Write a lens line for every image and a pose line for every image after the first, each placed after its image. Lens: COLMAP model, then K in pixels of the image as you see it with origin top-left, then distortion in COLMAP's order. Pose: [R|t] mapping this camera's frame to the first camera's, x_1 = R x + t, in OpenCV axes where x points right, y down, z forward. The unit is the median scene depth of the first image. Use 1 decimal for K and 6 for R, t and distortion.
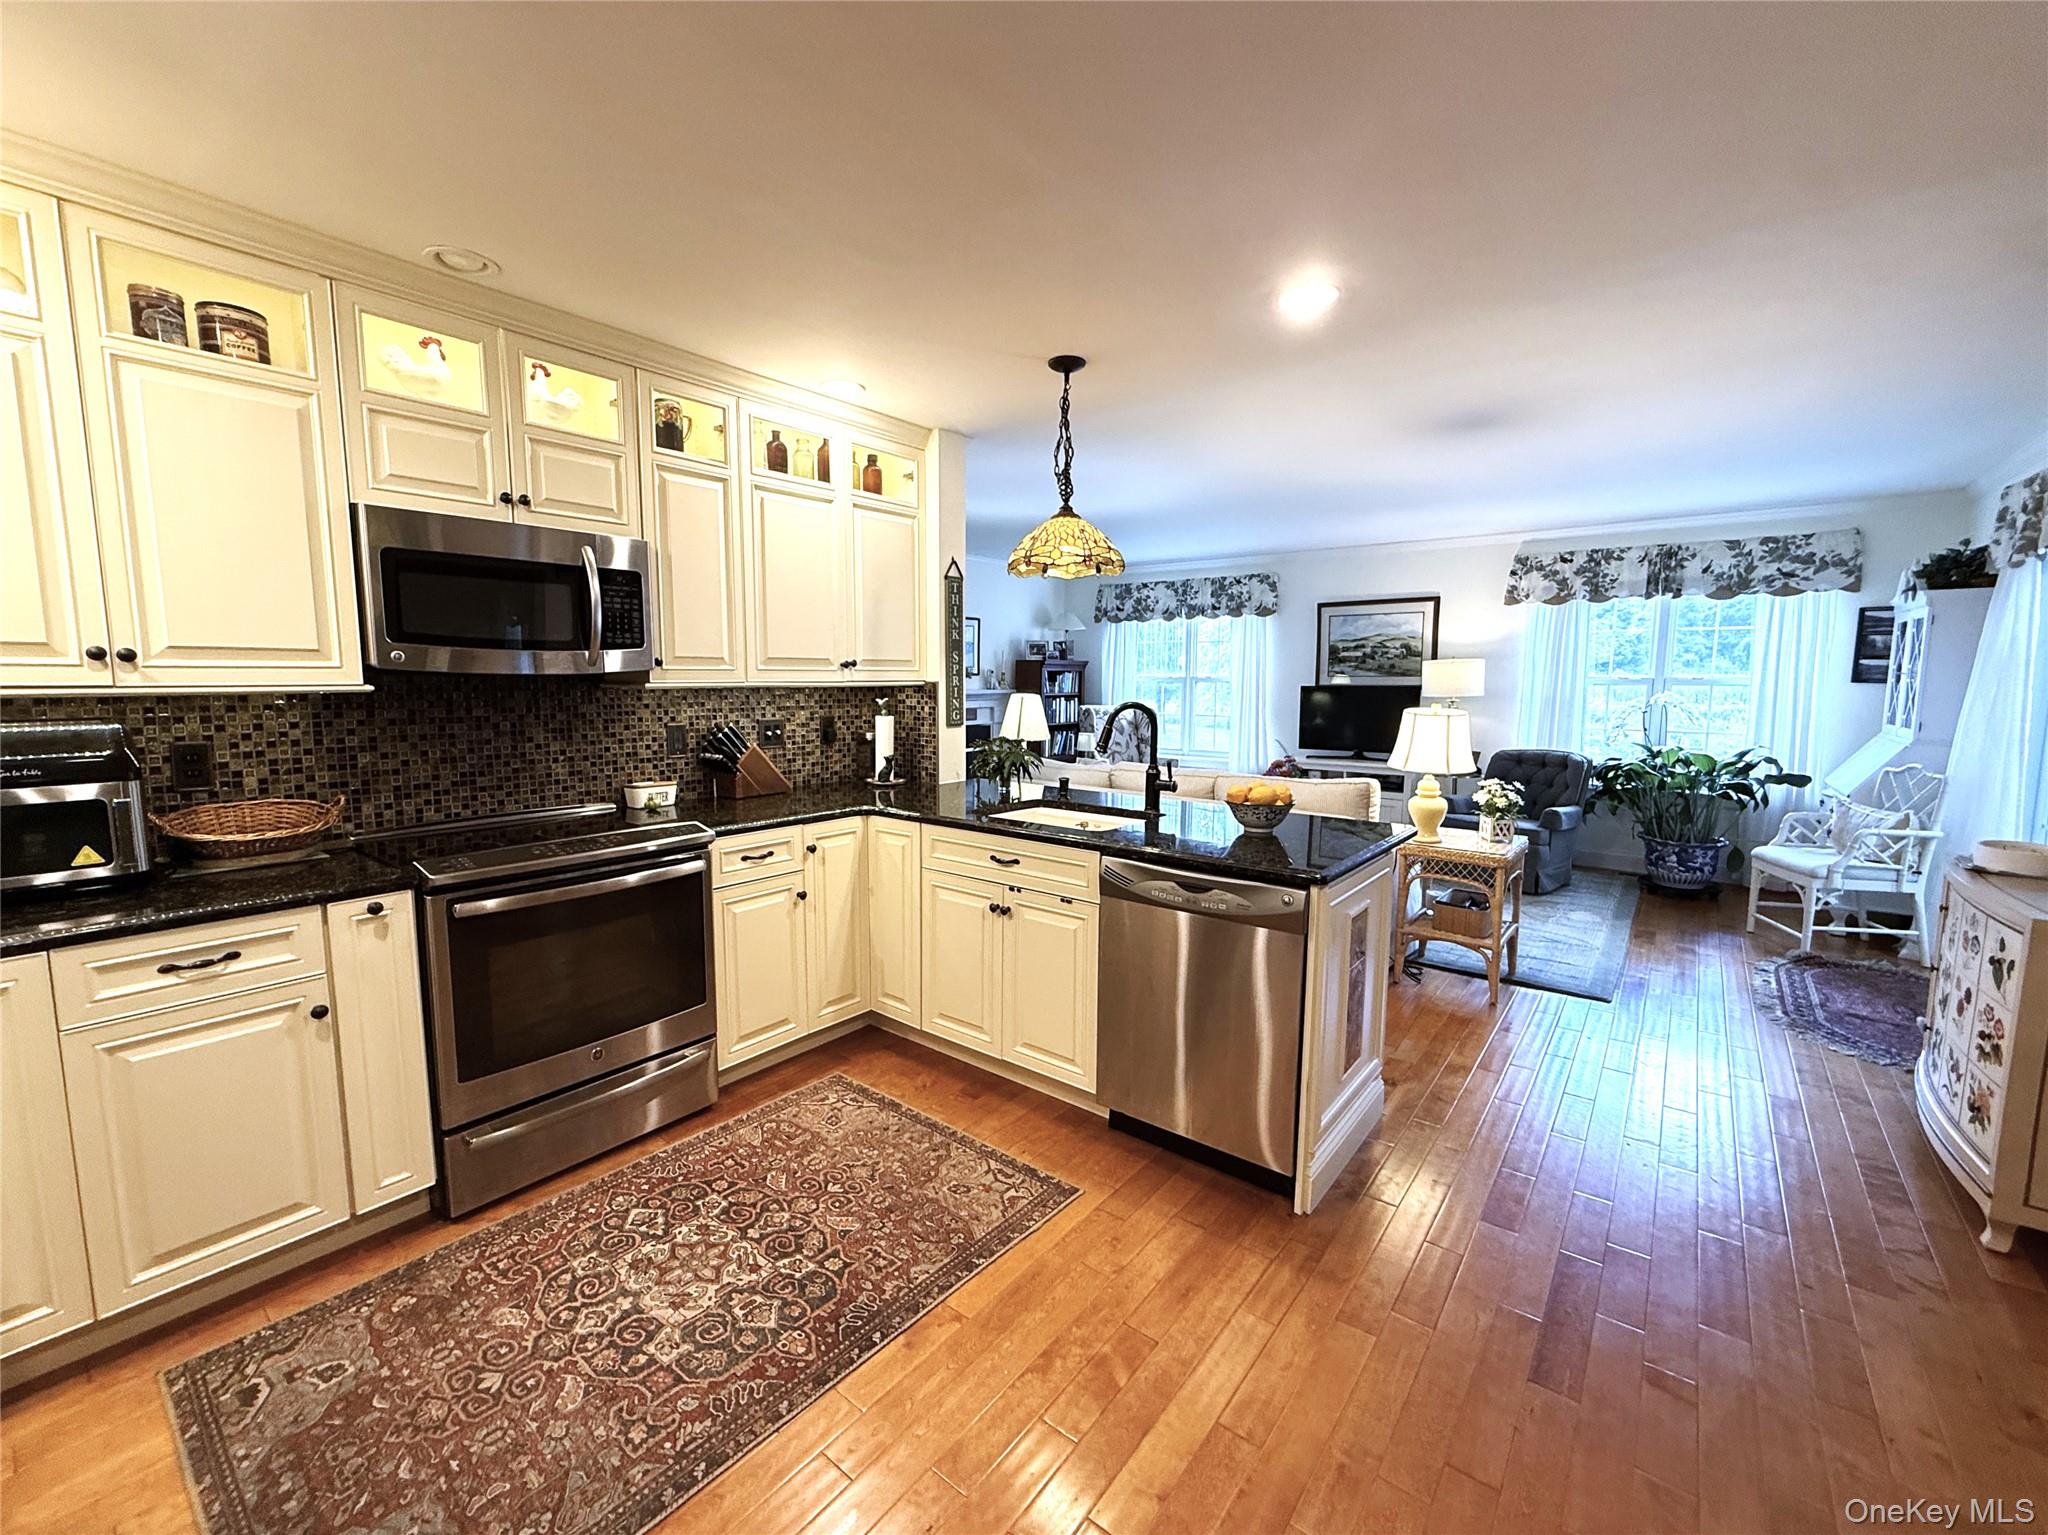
lens RADIAL K [[842.6, 0, 1024.0], [0, 842.6, 767.5], [0, 0, 1]] dist [0.001117, 0.000050]
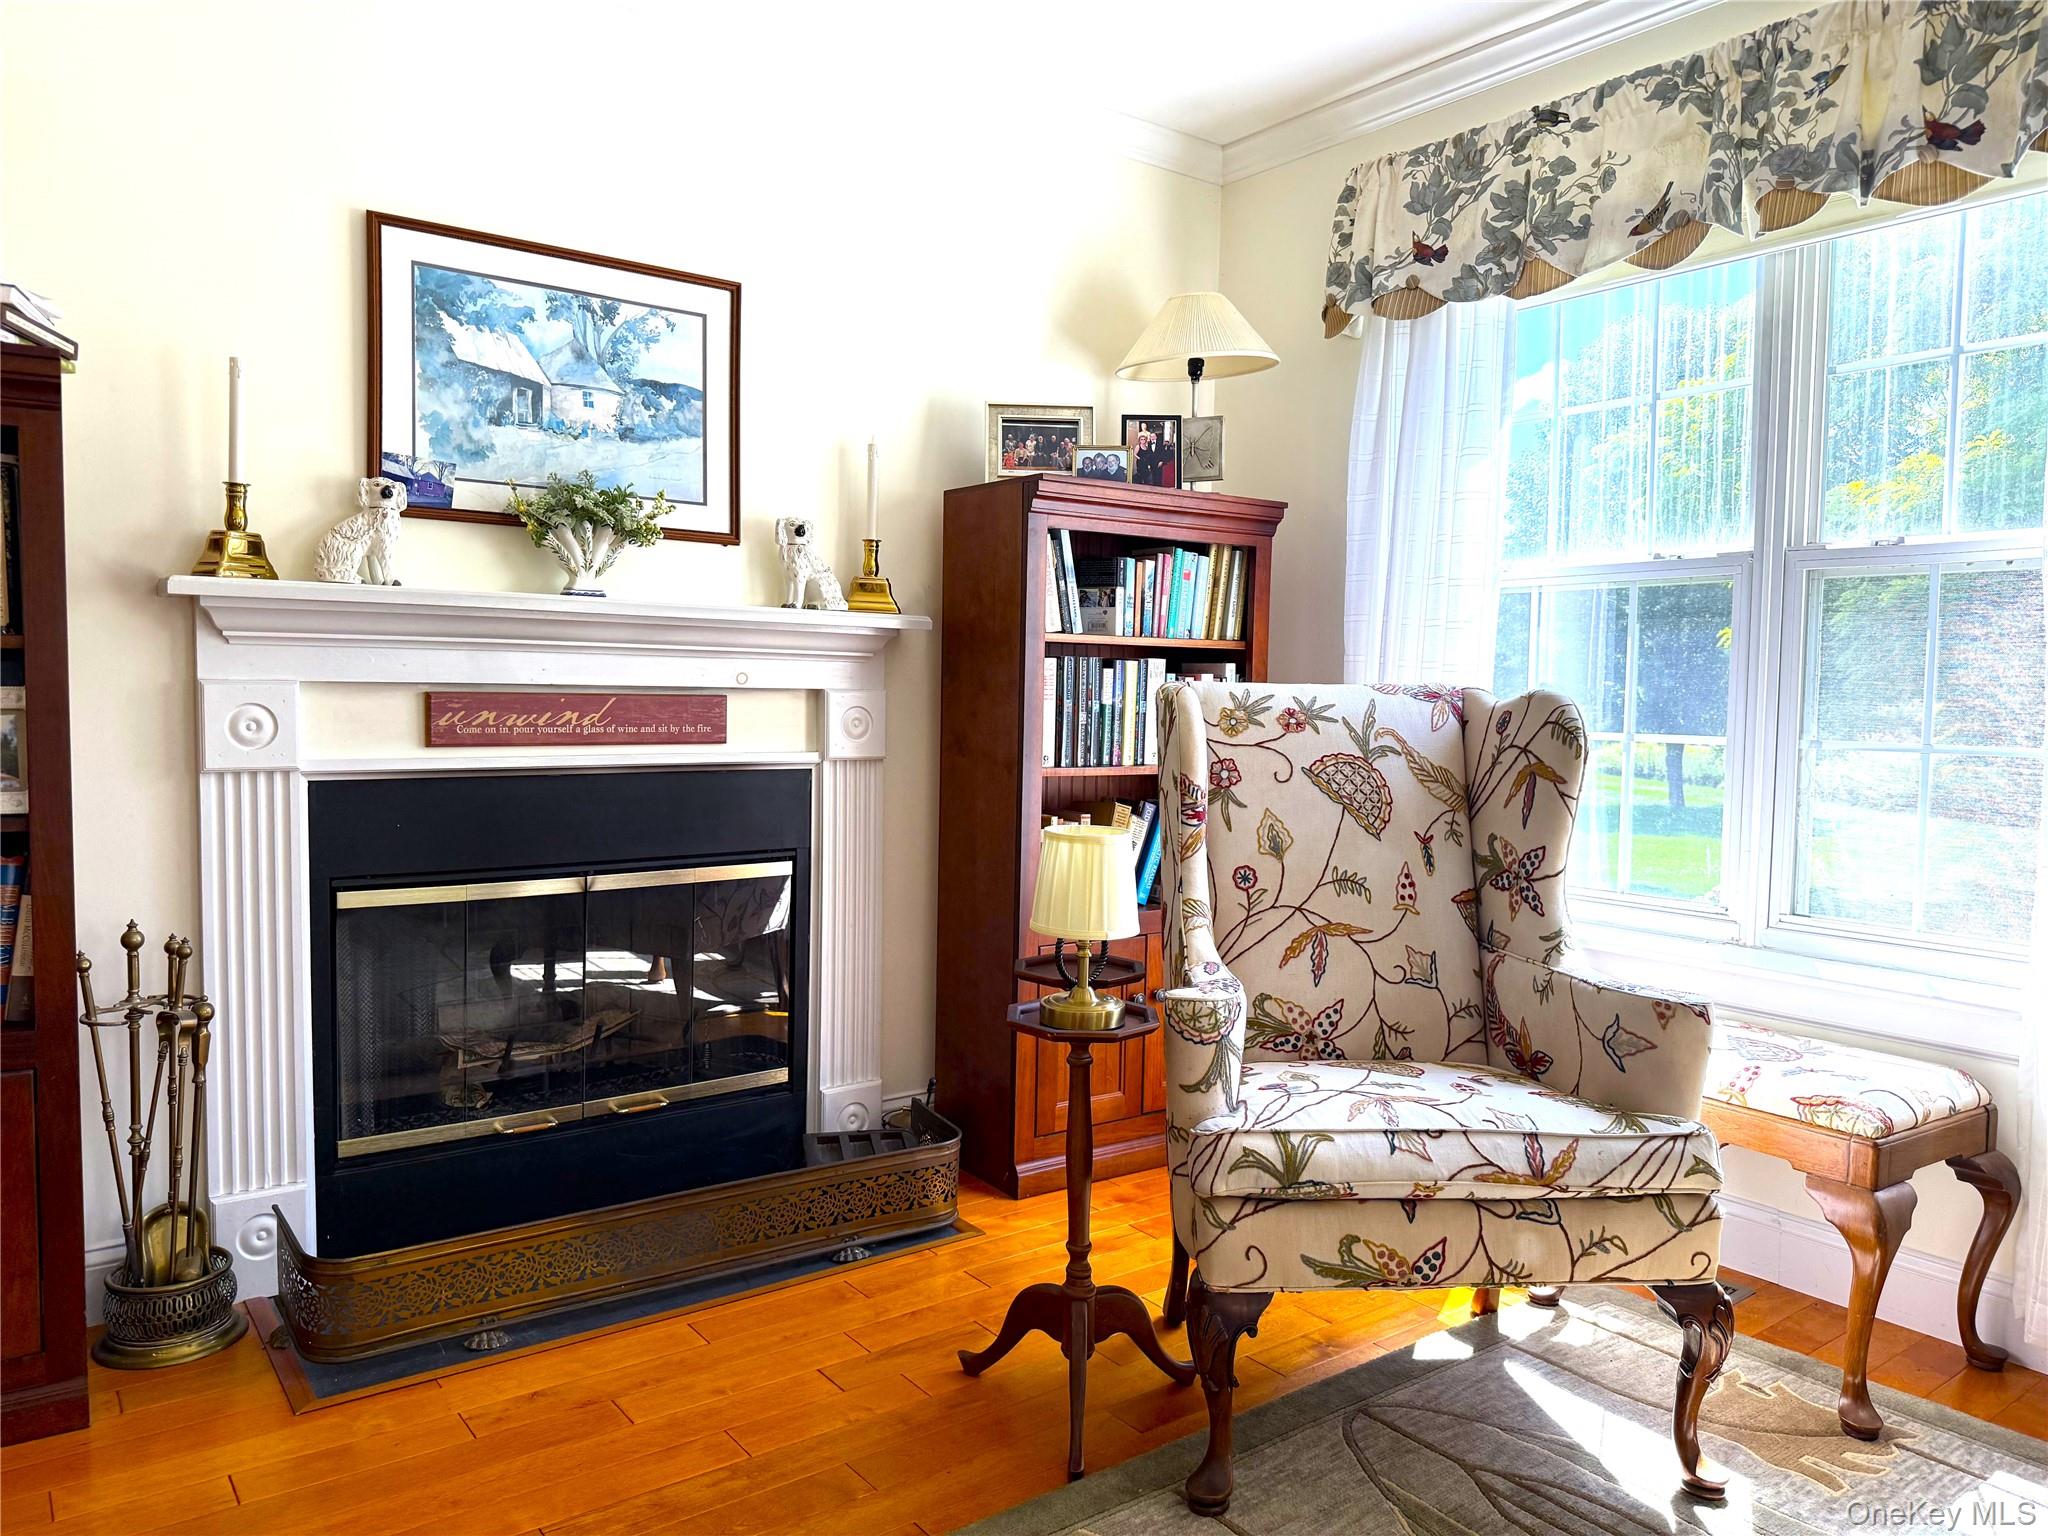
lens RADIAL K [[1453.4, 0, 1024.0], [0, 1453.4, 768.0], [0, 0, 1]] dist [0.084555, -0.137482]
pose [[0.965056, 0.024513, -0.260893, 0.314531], [-0.039373, 0.997877, -0.051885, -0.086213], [0.259068, 0.060344, 0.963972, 1.677363]]
